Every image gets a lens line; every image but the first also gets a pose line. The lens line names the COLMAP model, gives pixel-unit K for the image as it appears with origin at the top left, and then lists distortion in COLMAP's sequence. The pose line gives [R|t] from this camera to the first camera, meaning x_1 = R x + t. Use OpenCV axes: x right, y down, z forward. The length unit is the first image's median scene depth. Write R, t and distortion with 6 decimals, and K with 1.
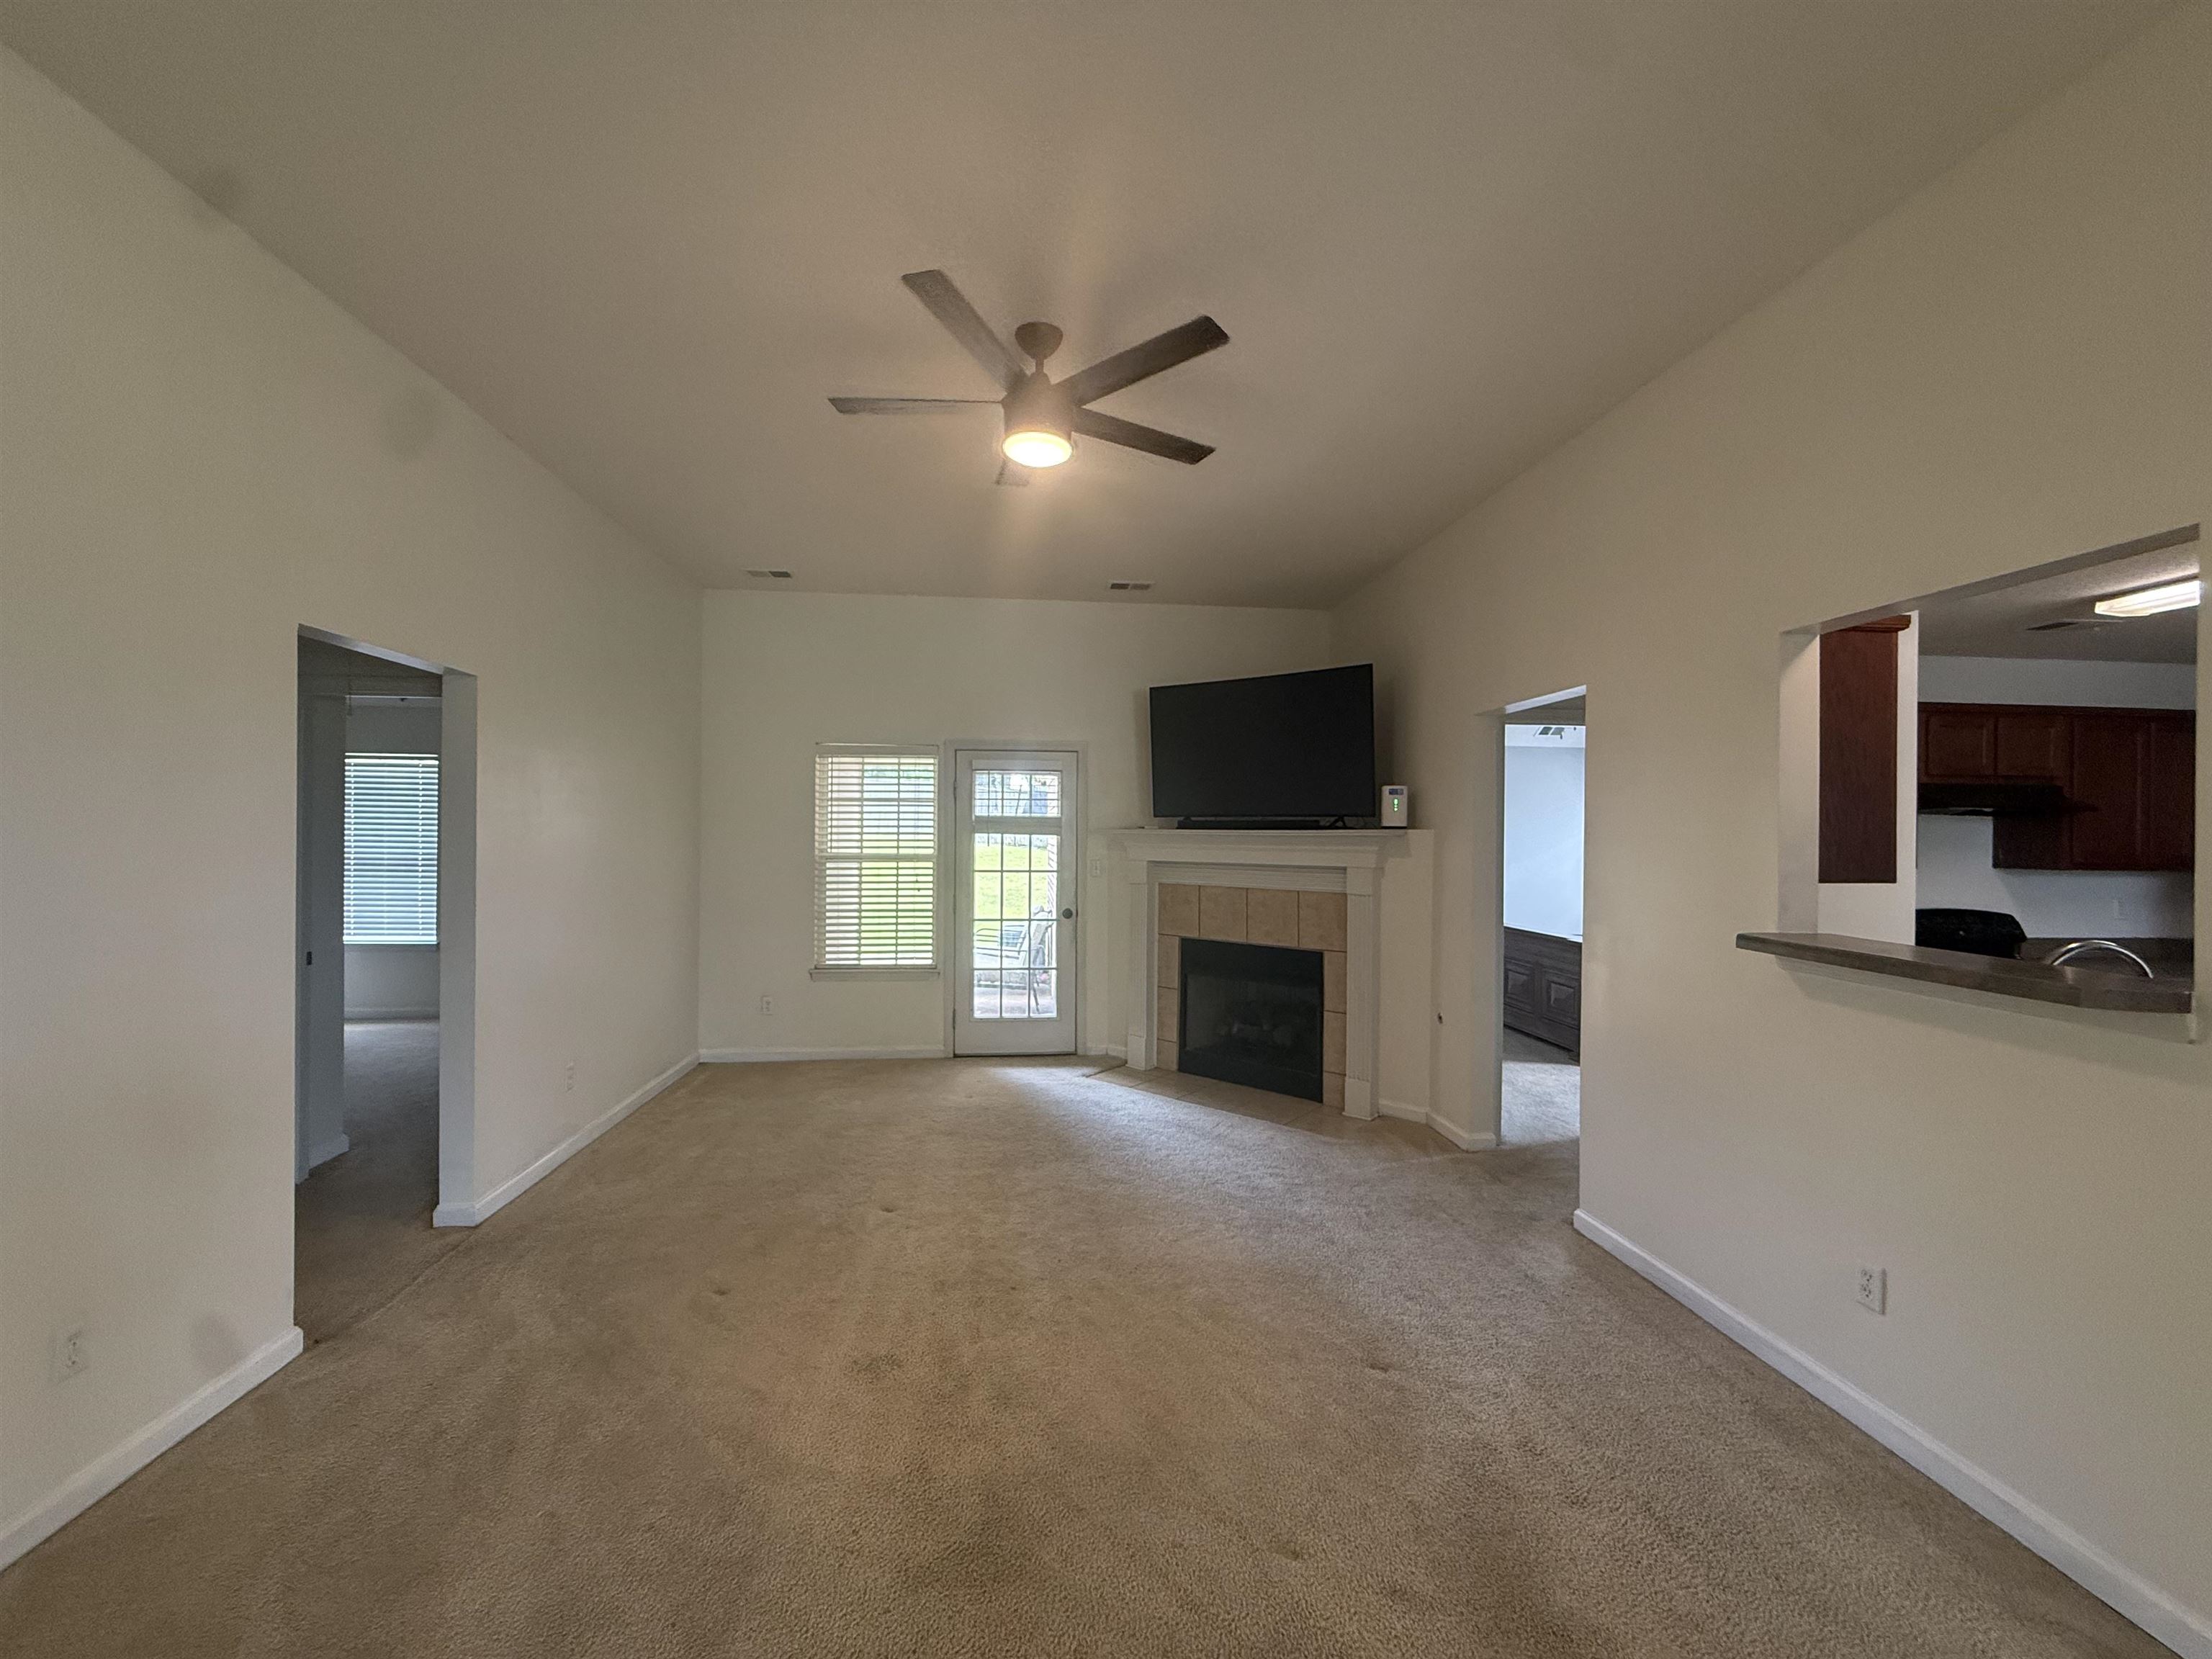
lens RADIAL K [[880.1, 0, 1106.0], [0, 880.1, 829.5], [0, 0, 1]] dist [-0.003108, -0.000195]
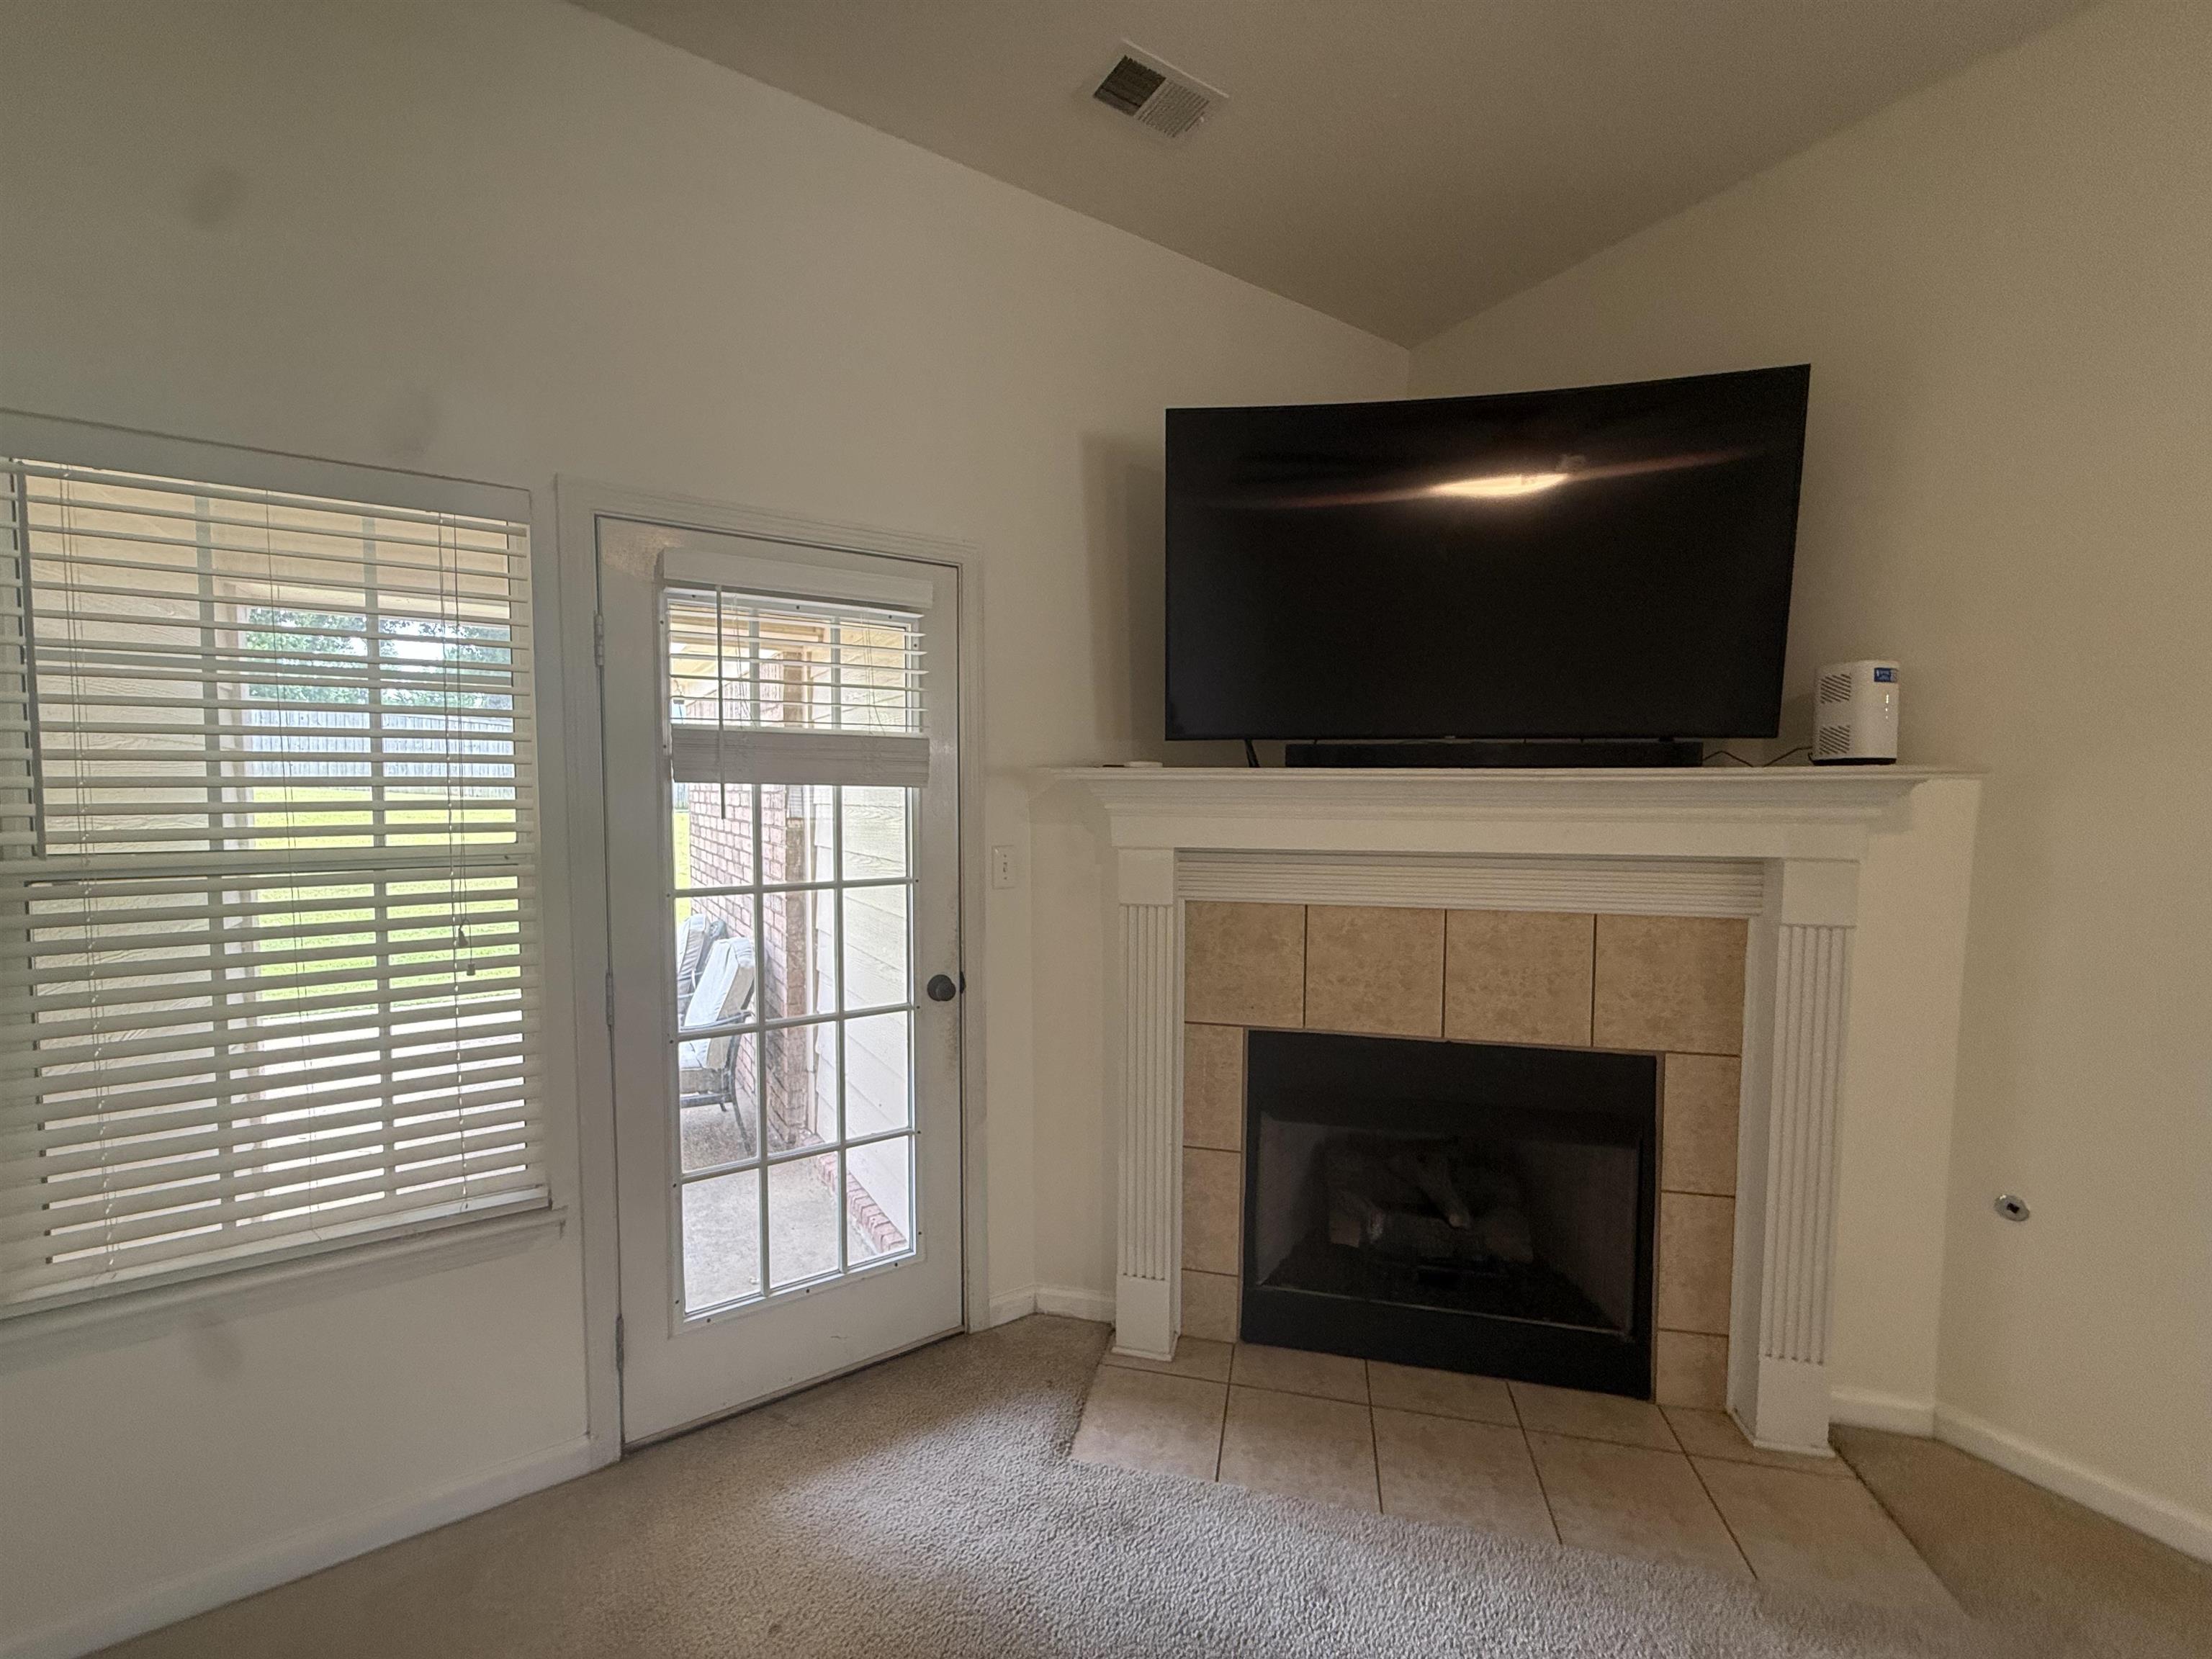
lens RADIAL K [[880.1, 0, 1106.0], [0, 880.1, 829.5], [0, 0, 1]] dist [-0.003108, -0.000195]
pose [[0.892528, -0.029077, 0.450054, -0.158301], [0.002418, 0.998214, 0.059698, 0.003156], [-0.450986, -0.052194, 0.891004, 0.655711]]
